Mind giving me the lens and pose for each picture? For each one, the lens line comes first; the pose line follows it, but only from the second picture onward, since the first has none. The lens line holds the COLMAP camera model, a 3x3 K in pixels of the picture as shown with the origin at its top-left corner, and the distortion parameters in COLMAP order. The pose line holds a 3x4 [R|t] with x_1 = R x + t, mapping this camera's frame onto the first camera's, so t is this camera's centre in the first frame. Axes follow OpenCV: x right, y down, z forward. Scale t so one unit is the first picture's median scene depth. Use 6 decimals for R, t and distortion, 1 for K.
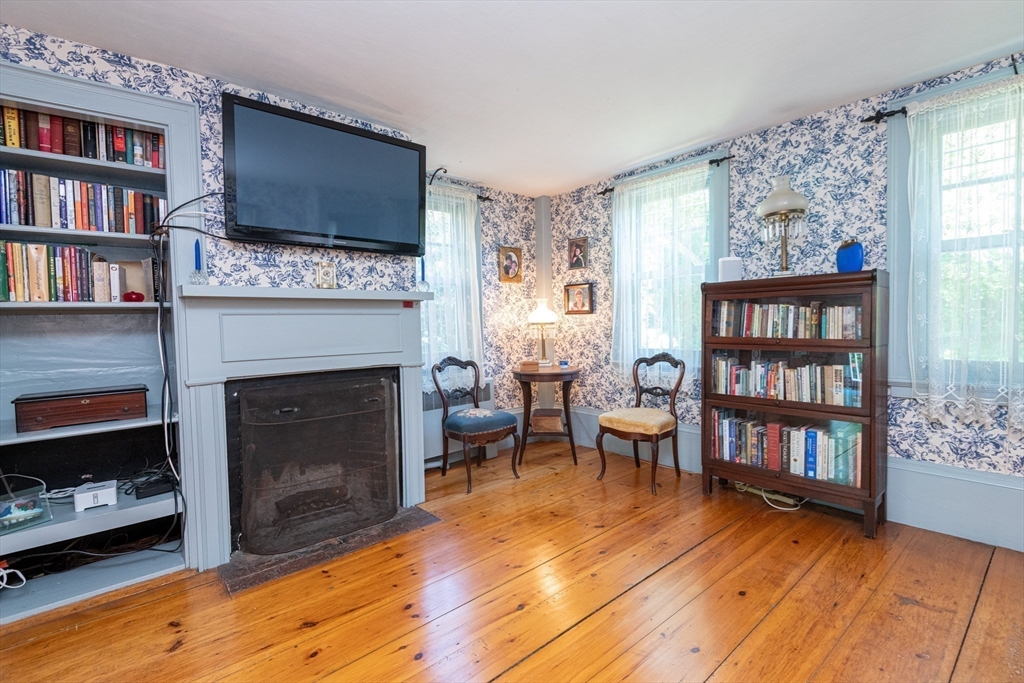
lens RADIAL K [[469.1, 0, 514.7], [0, 469.1, 341.7], [0, 0, 1]] dist [0.004926, -0.001750]
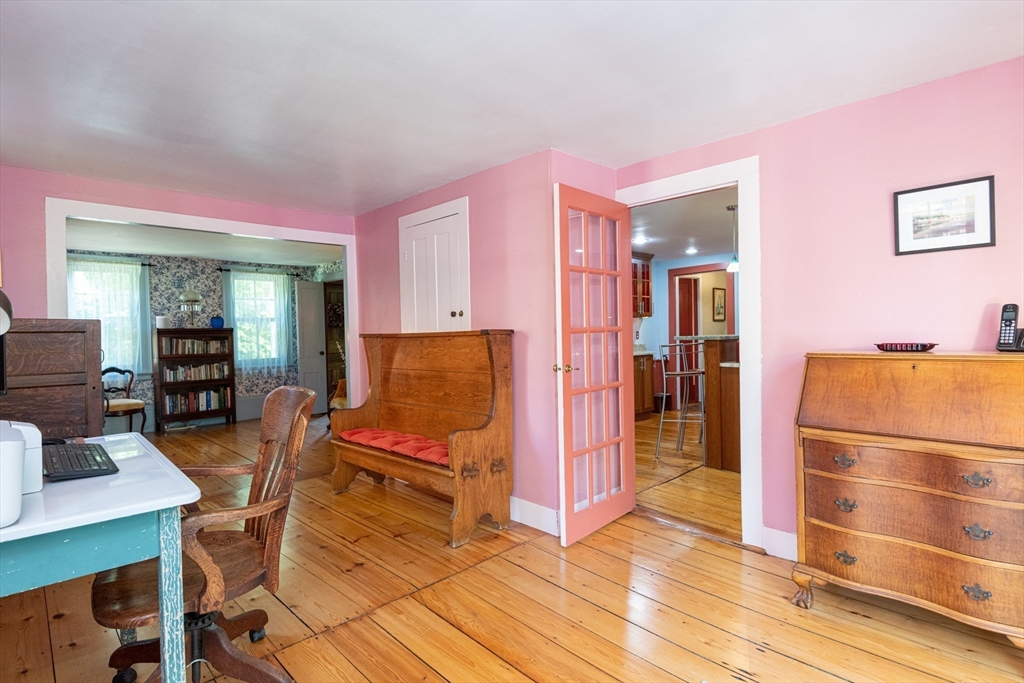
lens RADIAL K [[502.3, 0, 515.9], [0, 502.3, 335.9], [0, 0, 1]] dist [0.011692, -0.000940]
pose [[-0.068711, 0.006307, 0.997617, -3.041434], [0.053719, 0.998553, -0.002613, -0.008851], [-0.996189, 0.053412, -0.068950, -0.626112]]
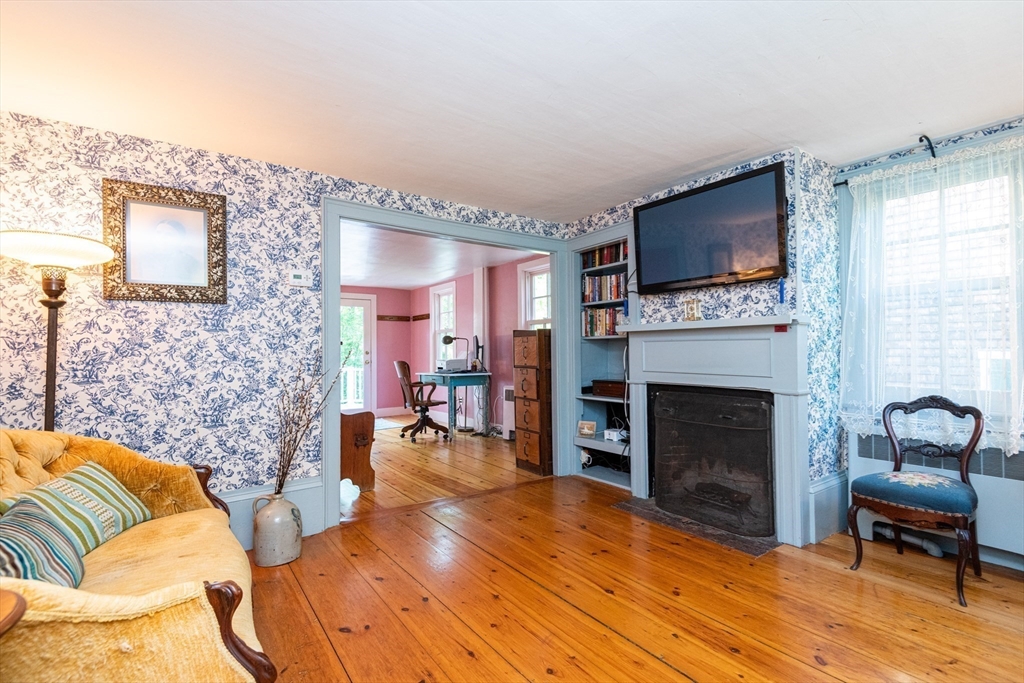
lens RADIAL K [[469.1, 0, 514.6], [0, 469.1, 341.8], [0, 0, 1]] dist [0.004926, -0.001750]
pose [[-0.088241, 0.006277, -0.996079, 0.811074], [-0.031657, 0.999457, 0.009103, -0.046138], [0.995596, 0.032336, -0.087994, 0.565791]]
